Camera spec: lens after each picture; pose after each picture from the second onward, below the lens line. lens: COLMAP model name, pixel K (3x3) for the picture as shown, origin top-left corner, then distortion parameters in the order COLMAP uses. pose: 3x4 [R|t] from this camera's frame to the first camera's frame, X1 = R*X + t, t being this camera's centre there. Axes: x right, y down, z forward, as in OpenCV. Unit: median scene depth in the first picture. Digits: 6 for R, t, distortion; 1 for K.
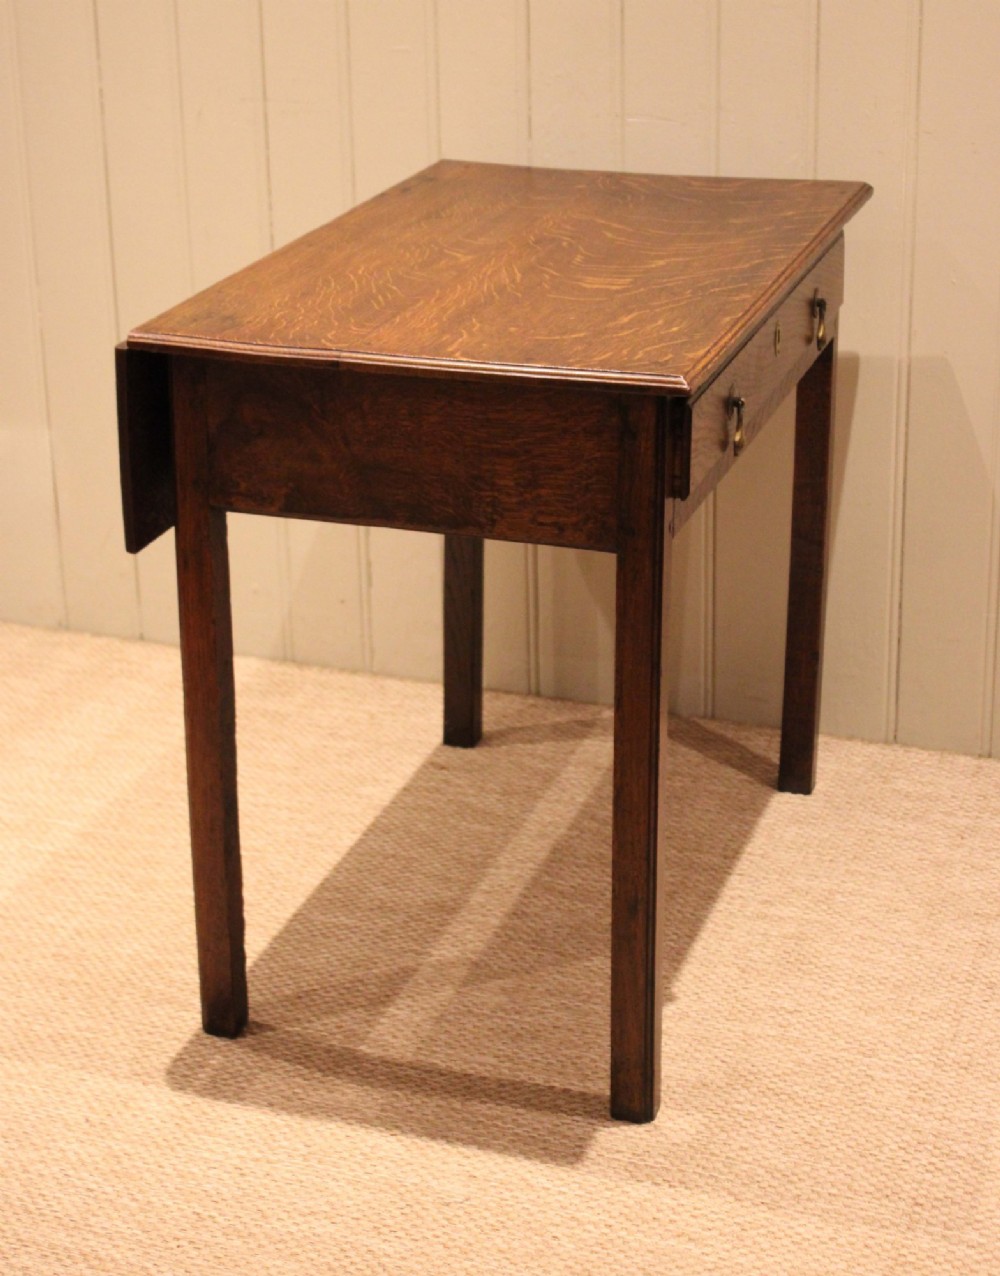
lens RADIAL K [[2422.2, 0, 444.1], [0, 2422.2, 503.3], [0, 0, 1]] dist [-0.017980, 0.051279]
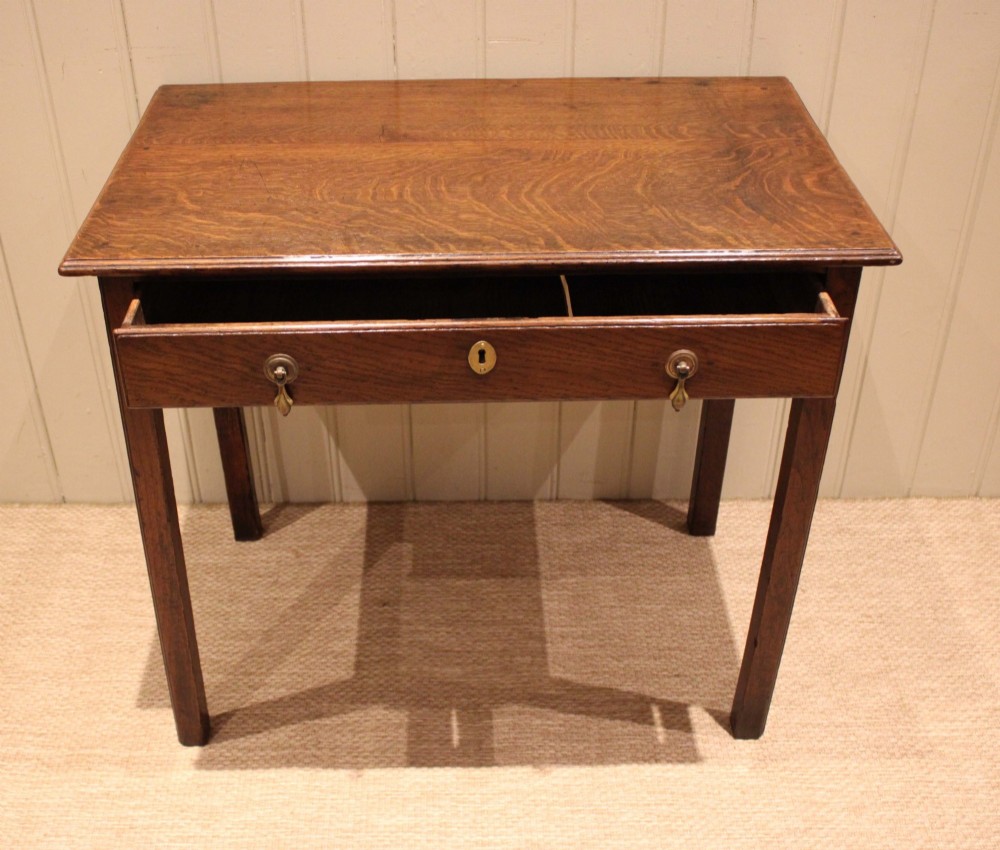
lens RADIAL K [[1279.5, 0, 438.0], [0, 1279.5, 436.4], [0, 0, 1]] dist [-0.126415, 0.131151]
pose [[0.937358, -0.199834, 0.285352, -0.169836], [0.115574, 0.951109, 0.286417, -0.181376], [-0.328637, -0.235496, 0.914625, 0.514071]]
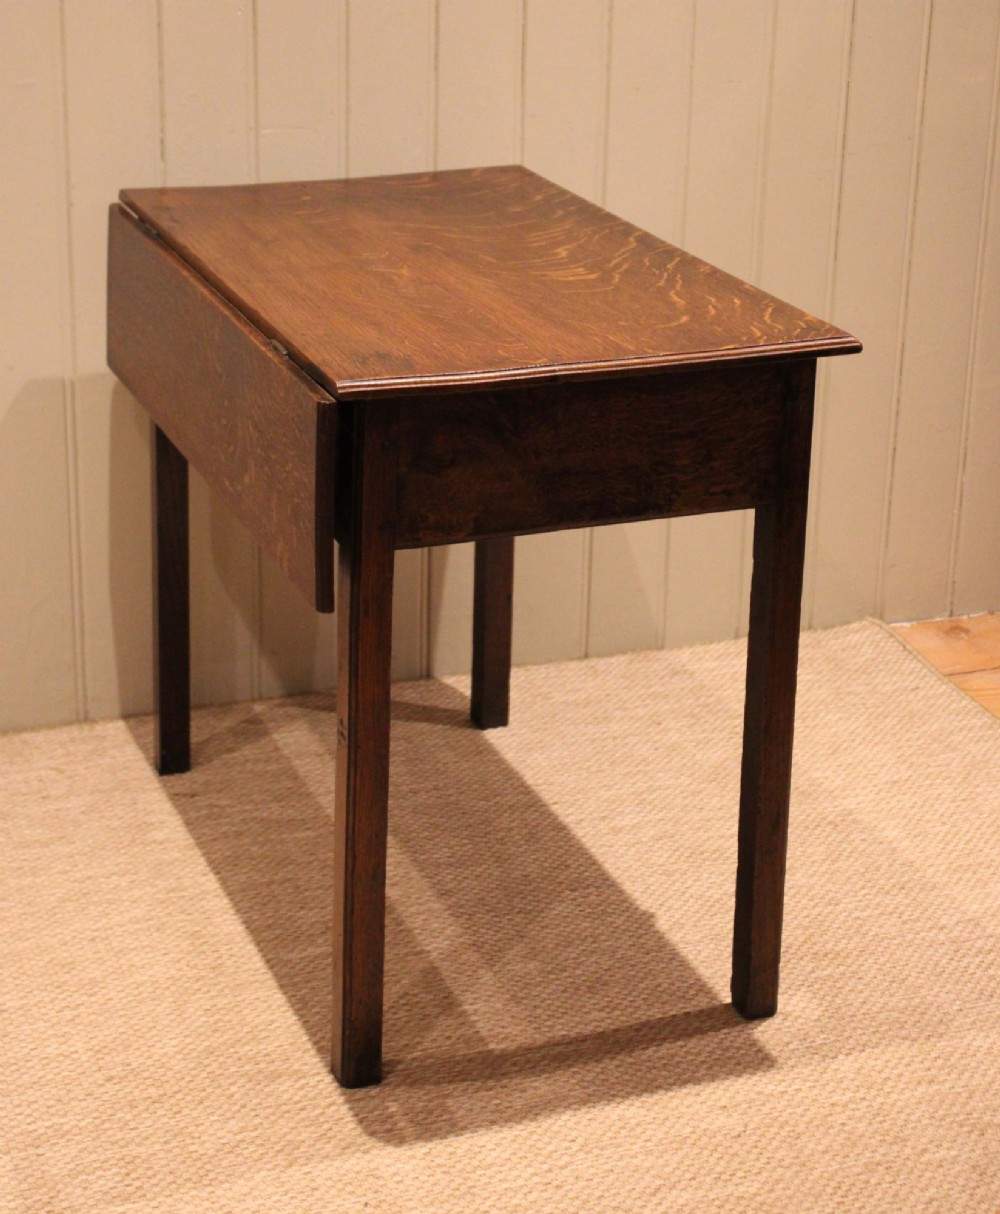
lens RADIAL K [[2310.4, 0, 414.1], [0, 2310.4, 454.6], [0, 0, 1]] dist [-0.019080, 0.045950]
pose [[0.770182, -0.178688, 0.612283, -0.585931], [0.184229, 0.981362, 0.054661, -0.076098], [-0.610639, 0.070701, 0.788747, 0.225147]]
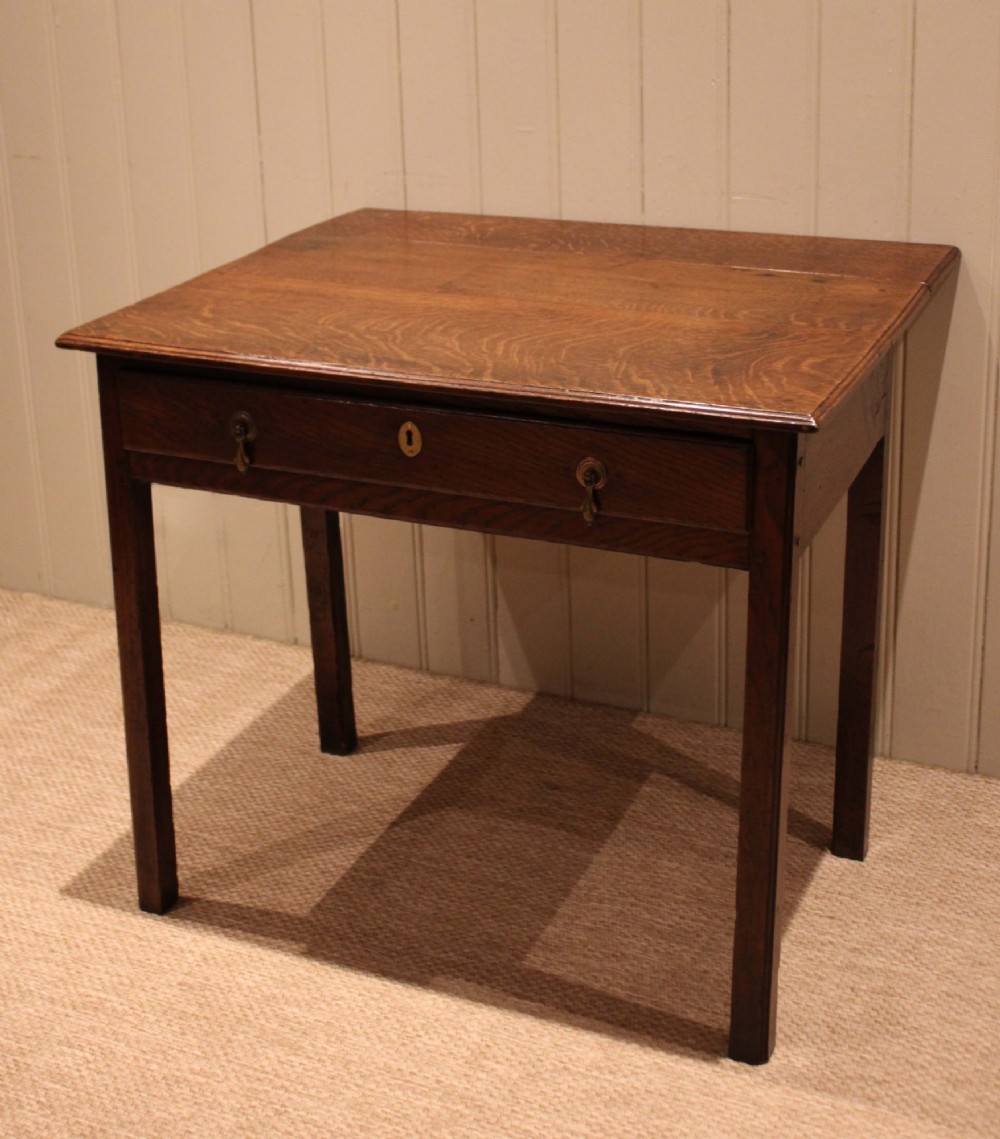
lens RADIAL K [[1838.9, 0, 454.7], [0, 1838.9, 348.9], [0, 0, 1]] dist [-0.112569, 0.181080]
pose [[0.996709, 0.012124, -0.080148, 0.021405], [-0.015431, 0.999049, -0.040775, -0.064627], [0.079577, 0.041877, 0.995949, 0.206051]]
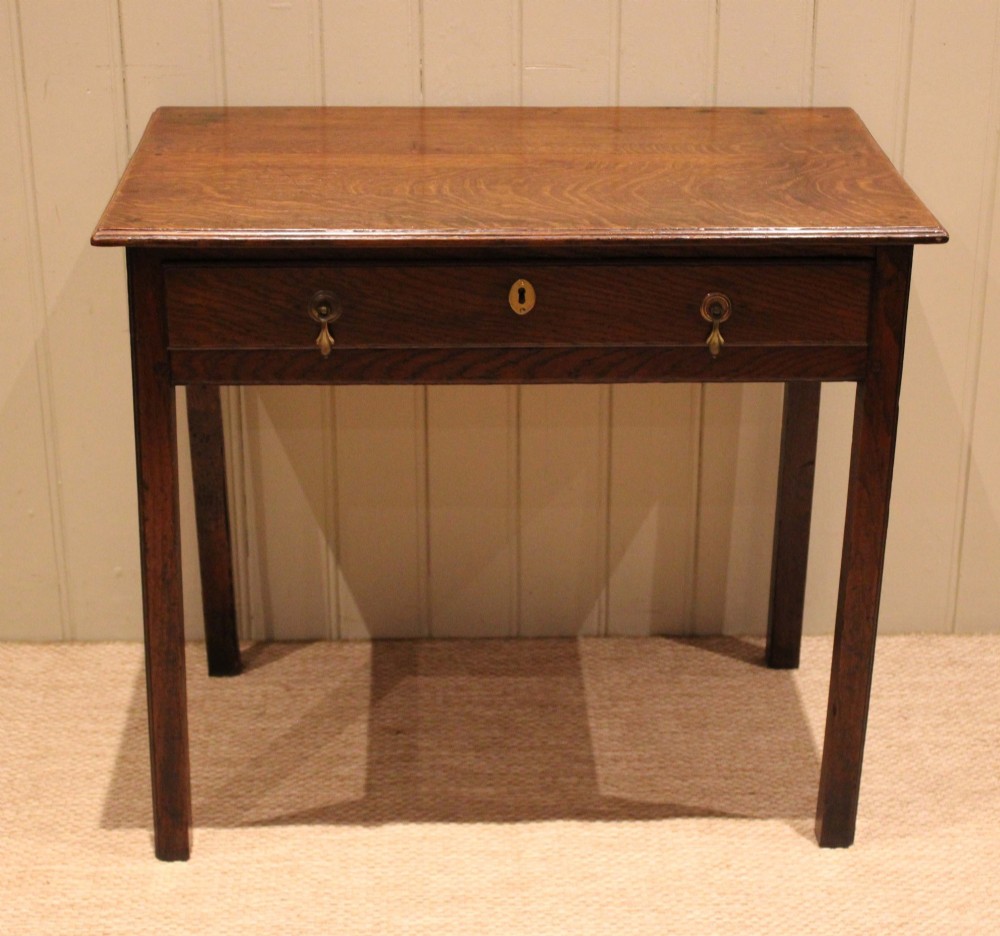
lens RADIAL K [[2156.3, 0, 549.8], [0, 2156.3, 467.1], [0, 0, 1]] dist [-0.049975, 0.195387]
pose [[0.914584, -0.130223, 0.382855, -0.323262], [0.103484, 0.990576, 0.089723, -0.086376], [-0.390931, -0.042440, 0.919441, 0.200631]]
